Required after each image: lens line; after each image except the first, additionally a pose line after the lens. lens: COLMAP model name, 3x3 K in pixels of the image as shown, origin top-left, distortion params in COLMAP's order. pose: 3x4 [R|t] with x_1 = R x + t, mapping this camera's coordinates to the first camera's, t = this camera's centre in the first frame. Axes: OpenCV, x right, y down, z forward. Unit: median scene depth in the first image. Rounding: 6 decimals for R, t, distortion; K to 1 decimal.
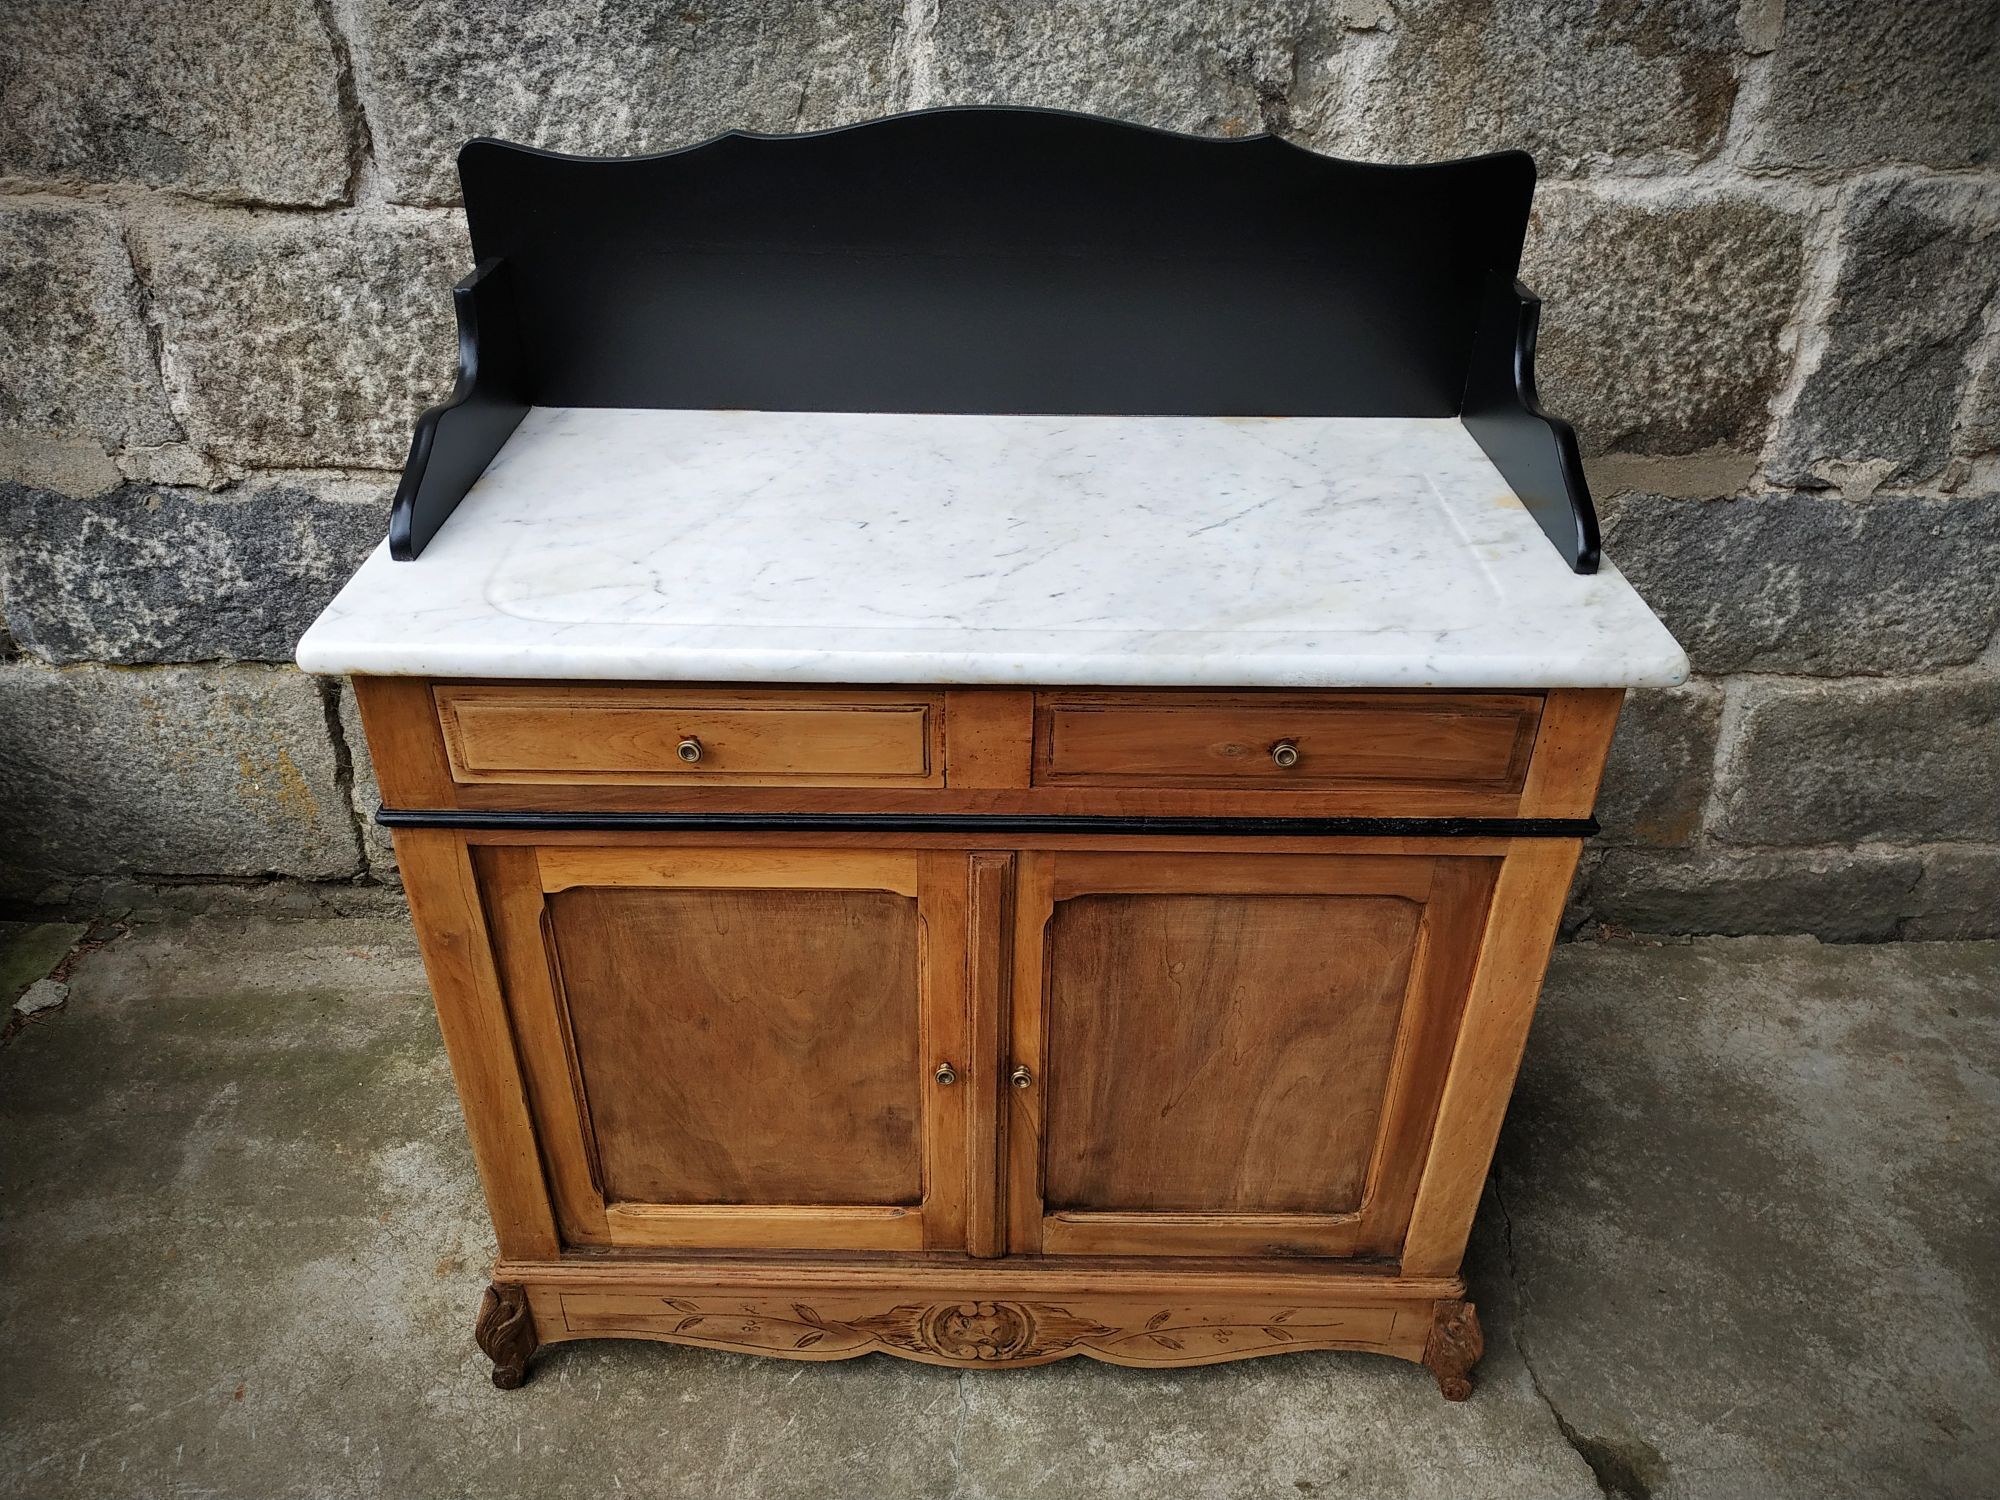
lens RADIAL K [[1451.9, 0, 999.5], [0, 1451.9, 749.4], [0, 0, 1]] dist [-0.011525, 0.000062]
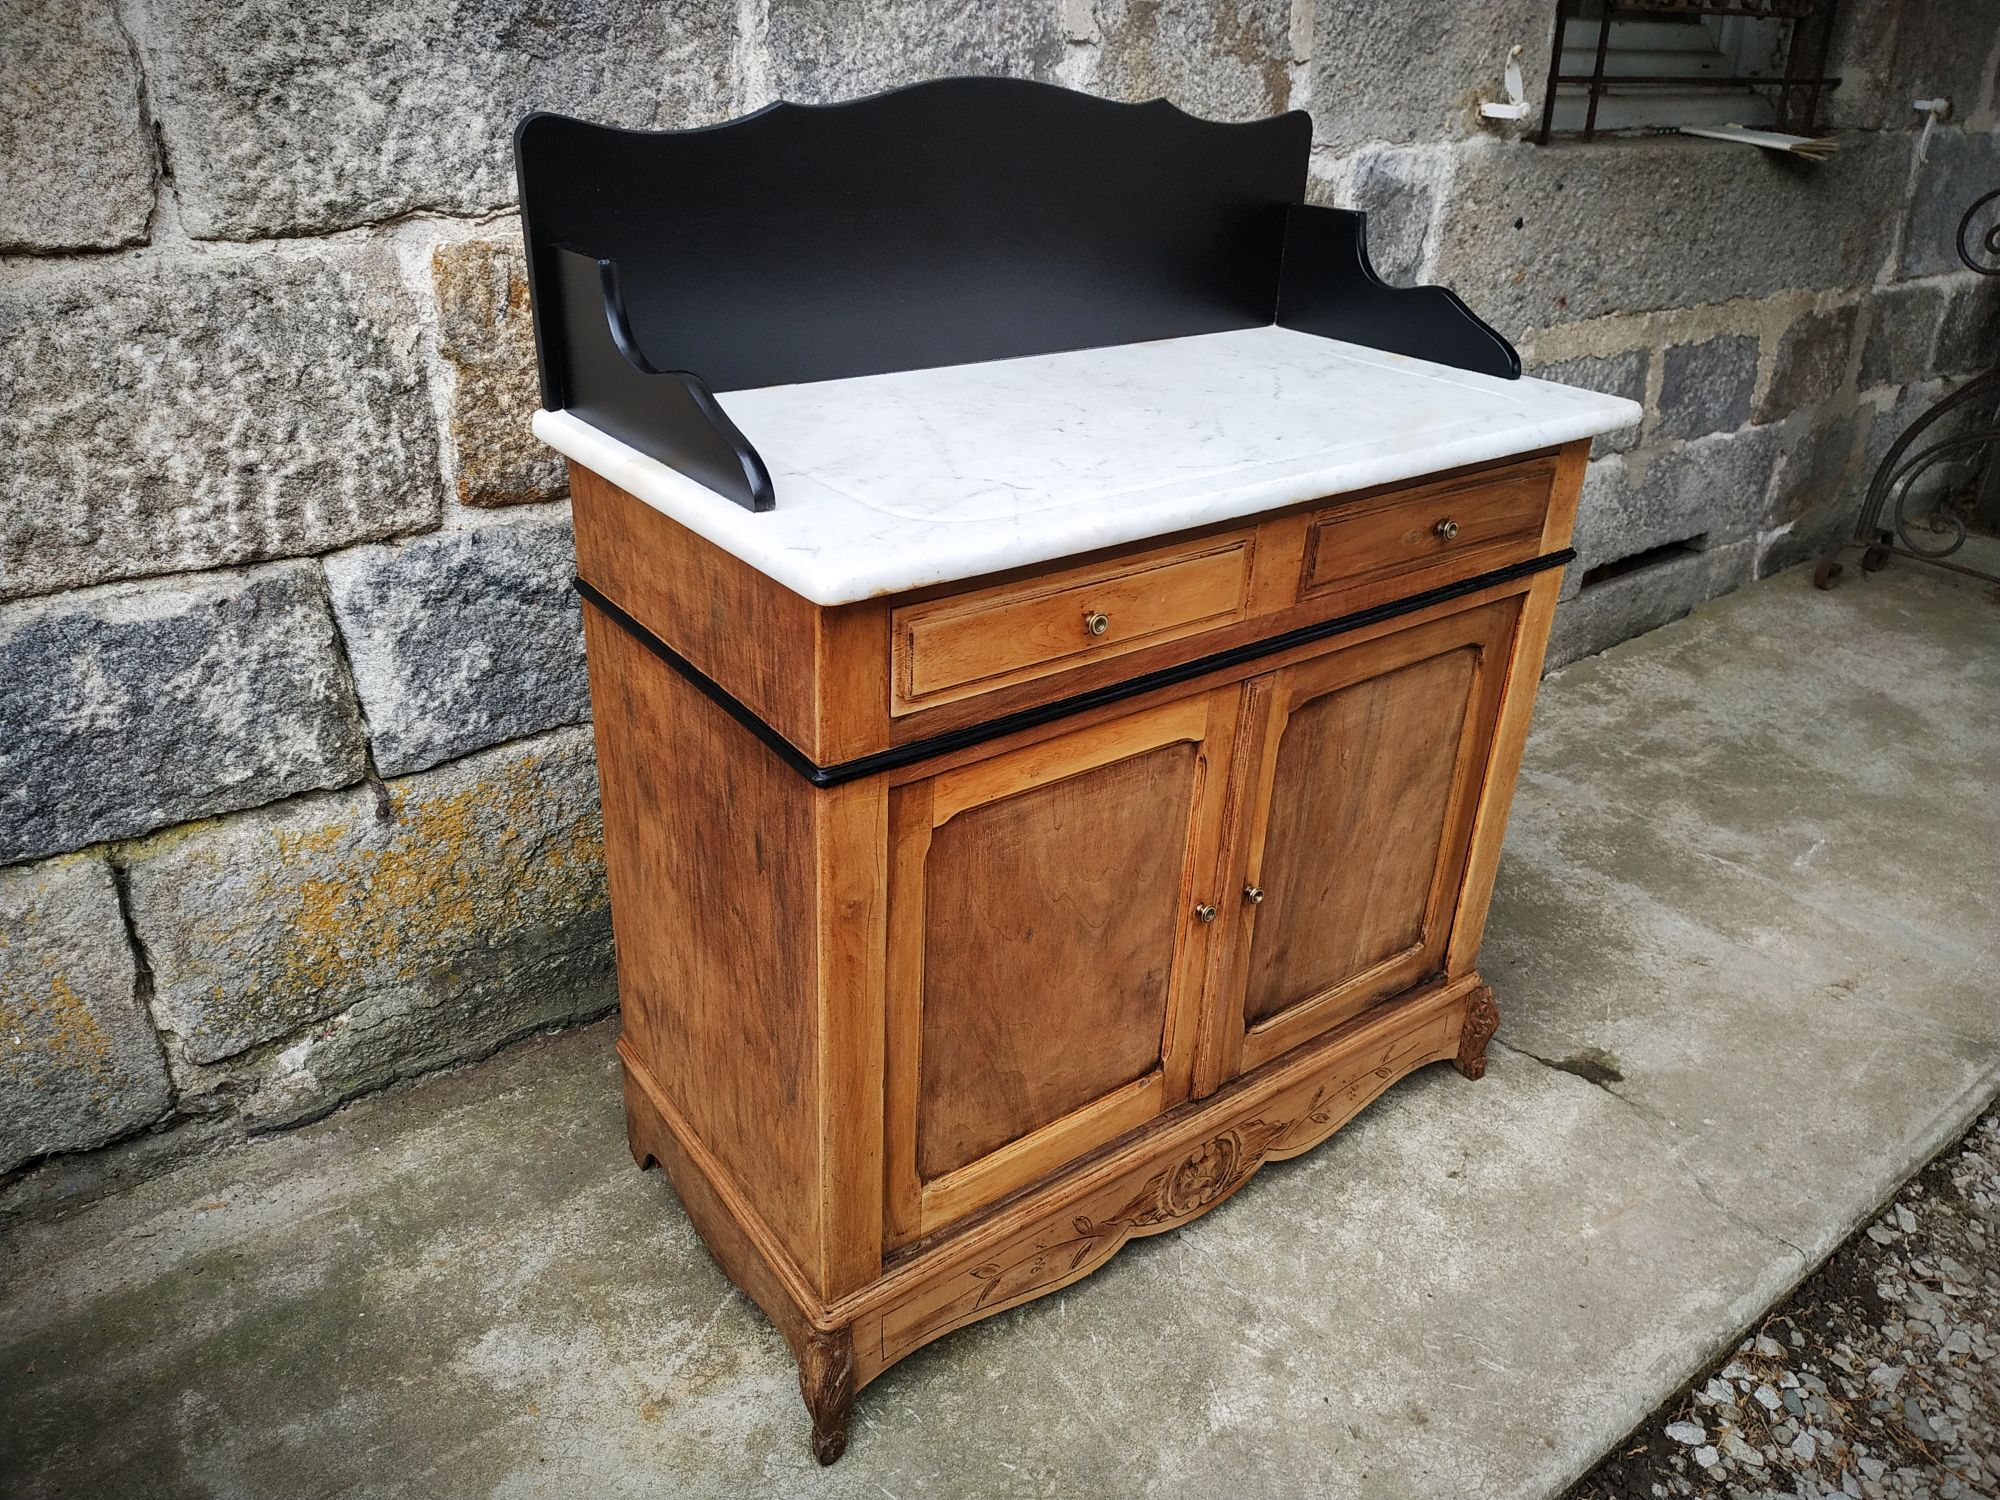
lens RADIAL K [[1451.9, 0, 985.5], [0, 1451.9, 761.9], [0, 0, 1]] dist [-0.011525, 0.000062]
pose [[0.798349, -0.259045, 0.543631, -0.614553], [0.304006, 0.952641, 0.007495, 0.044748], [-0.519826, 0.159284, 0.839291, 0.113727]]
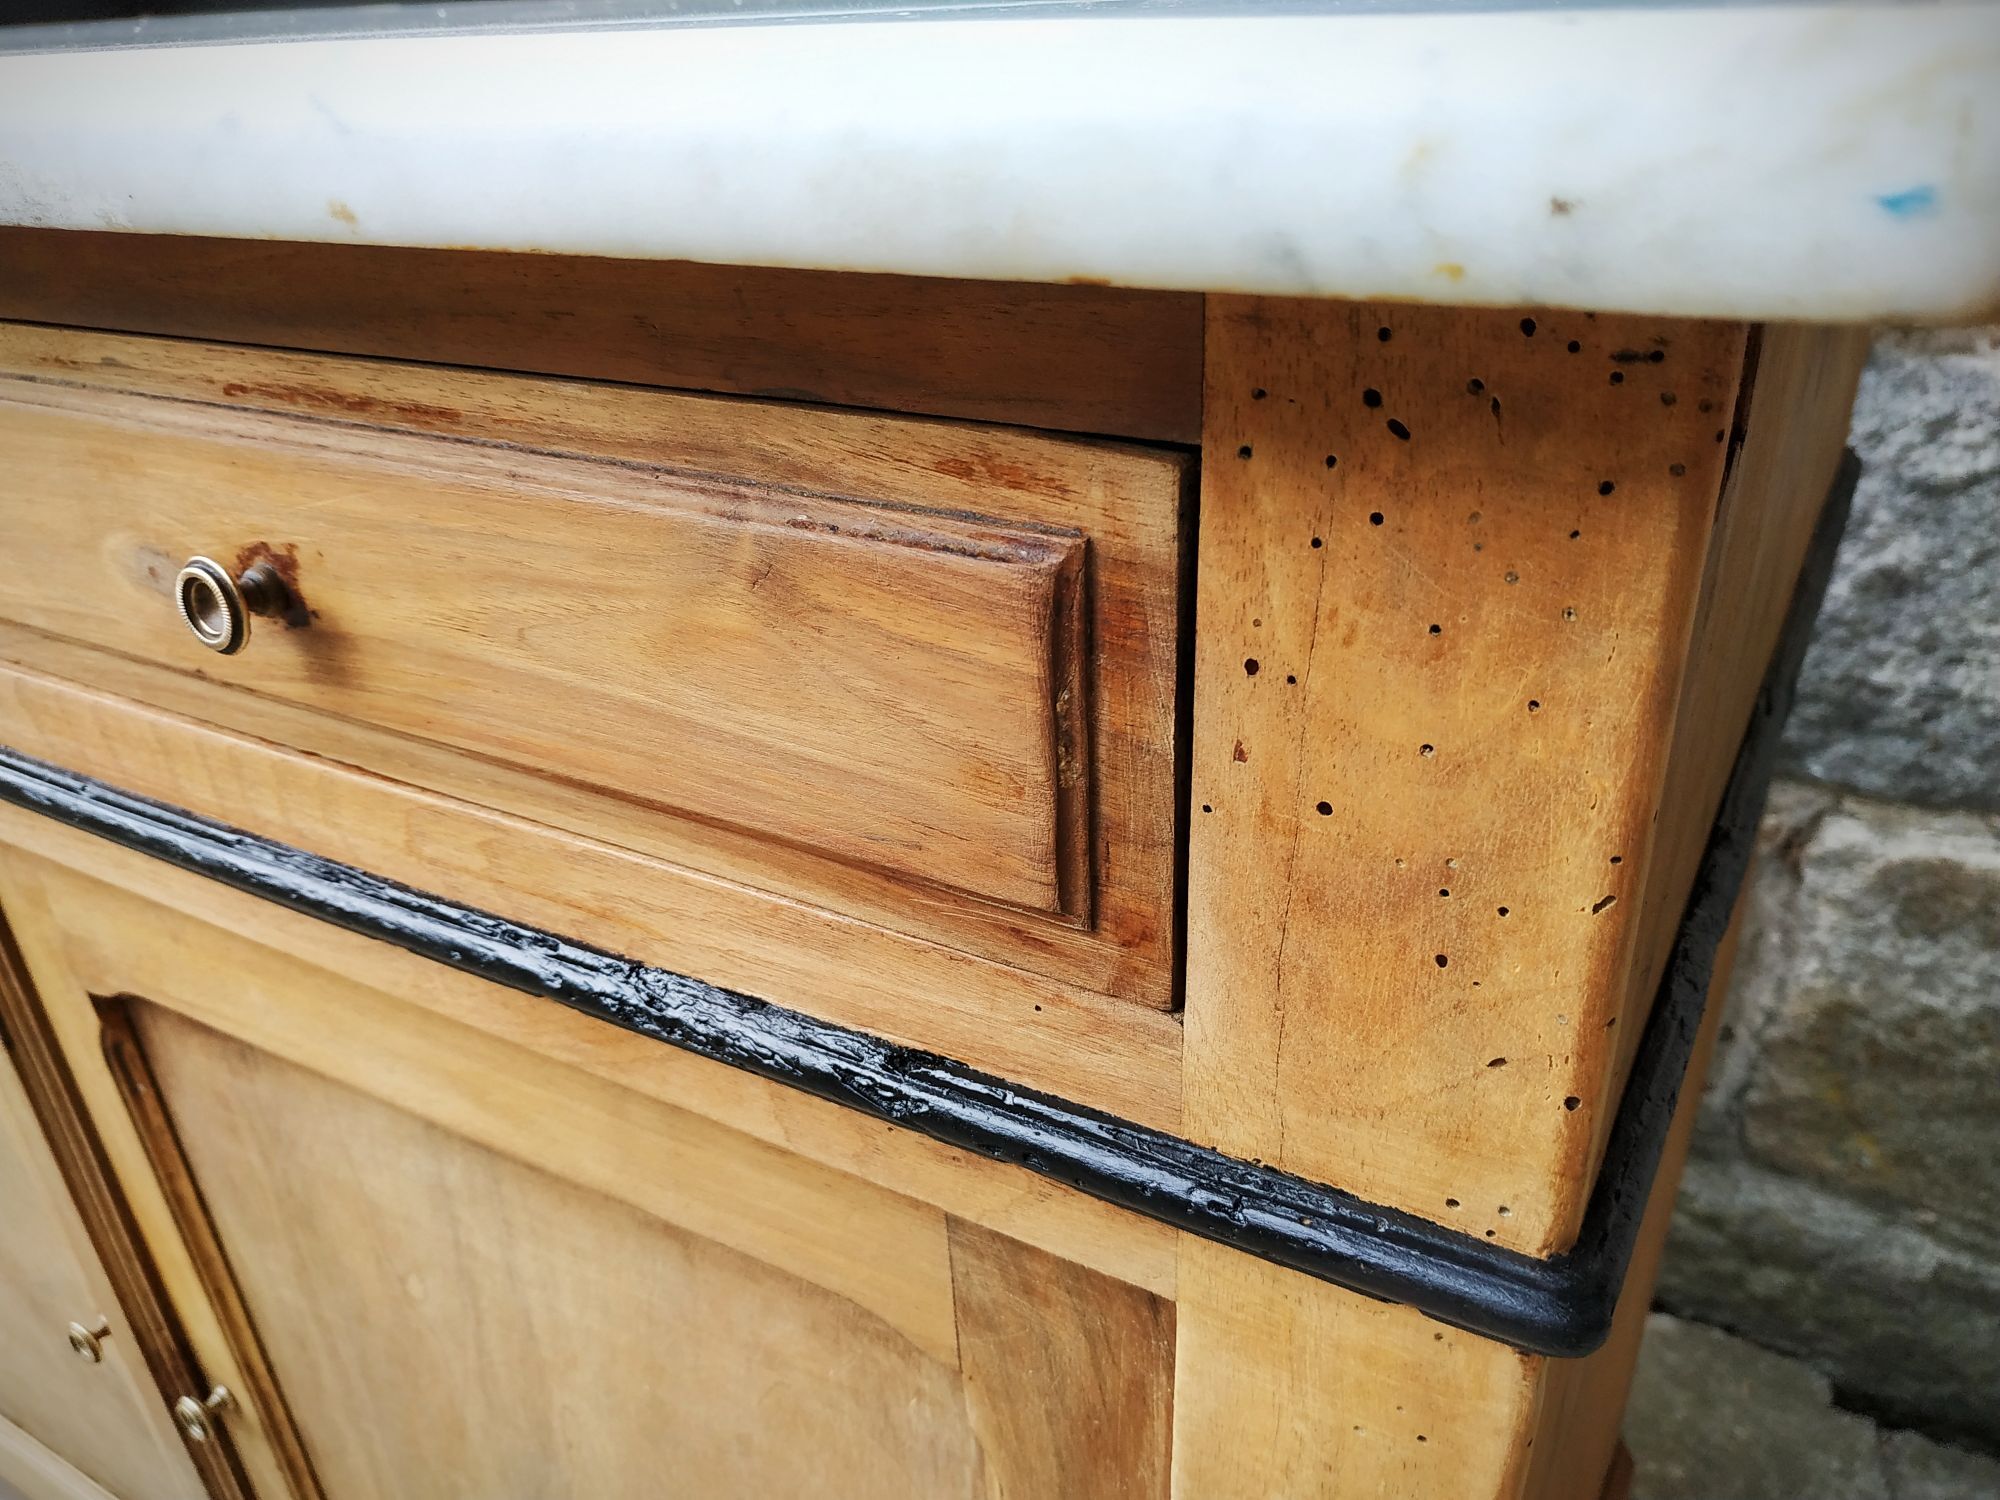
lens RADIAL K [[1451.9, 0, 1007.6], [0, 1451.9, 757.0], [0, 0, 1]] dist [-0.011525, 0.000062]
pose [[0.873914, 0.183123, -0.450267, 0.302652], [-0.220444, 0.974895, -0.031368, 0.005046], [0.433219, 0.126672, 0.892343, 0.580228]]
